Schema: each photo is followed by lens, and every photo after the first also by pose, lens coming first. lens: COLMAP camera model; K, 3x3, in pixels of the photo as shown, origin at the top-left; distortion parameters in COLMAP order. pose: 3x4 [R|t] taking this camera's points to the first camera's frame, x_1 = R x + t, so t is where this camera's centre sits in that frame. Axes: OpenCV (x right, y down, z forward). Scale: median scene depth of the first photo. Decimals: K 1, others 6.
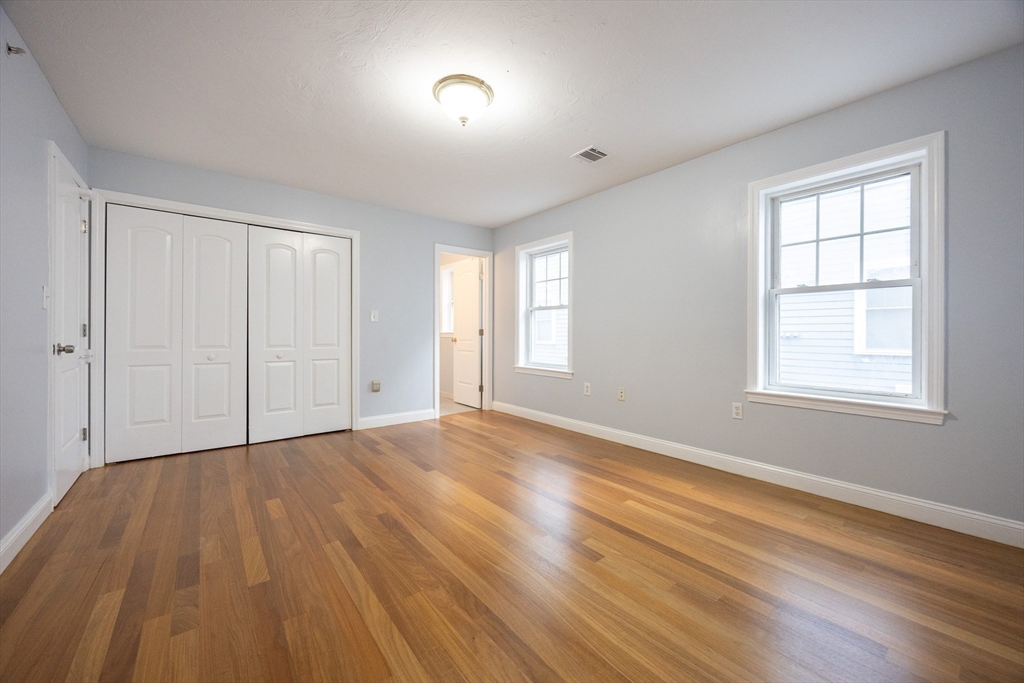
lens RADIAL K [[391.8, 0, 520.5], [0, 391.8, 335.9], [0, 0, 1]] dist [0.000801, 0.000034]
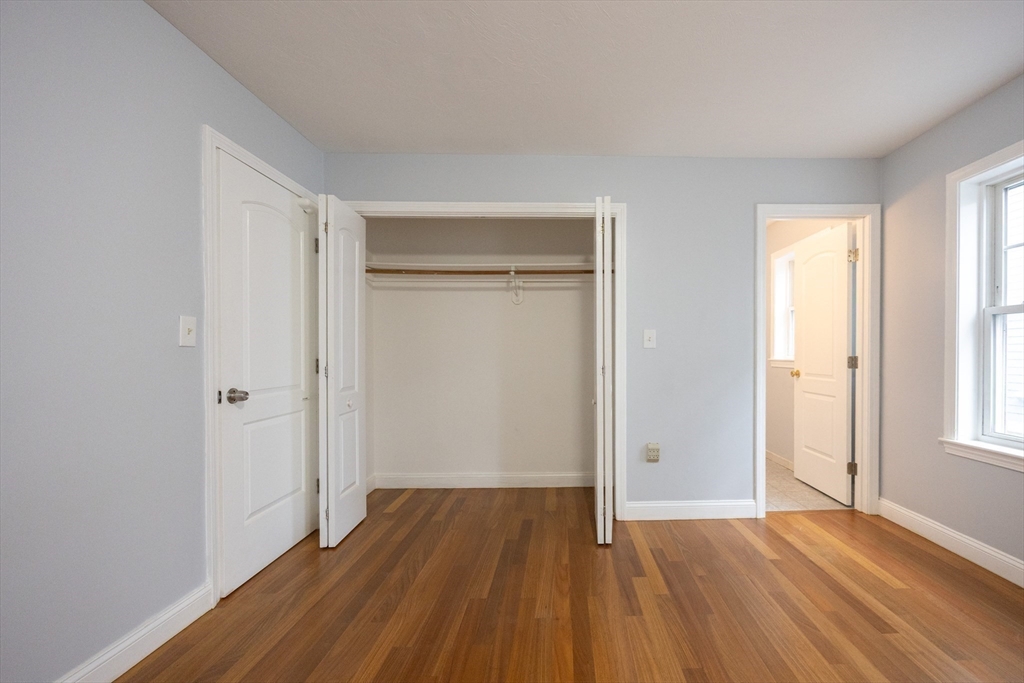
lens RADIAL K [[418.6, 0, 571.0], [0, 418.6, 357.5], [0, 0, 1]] dist [-0.002241, -0.000234]
pose [[0.789226, 0.002049, -0.614099, -0.062914], [0.002884, 0.999971, 0.007042, -0.023900], [0.614096, -0.007329, 0.789197, 0.378317]]
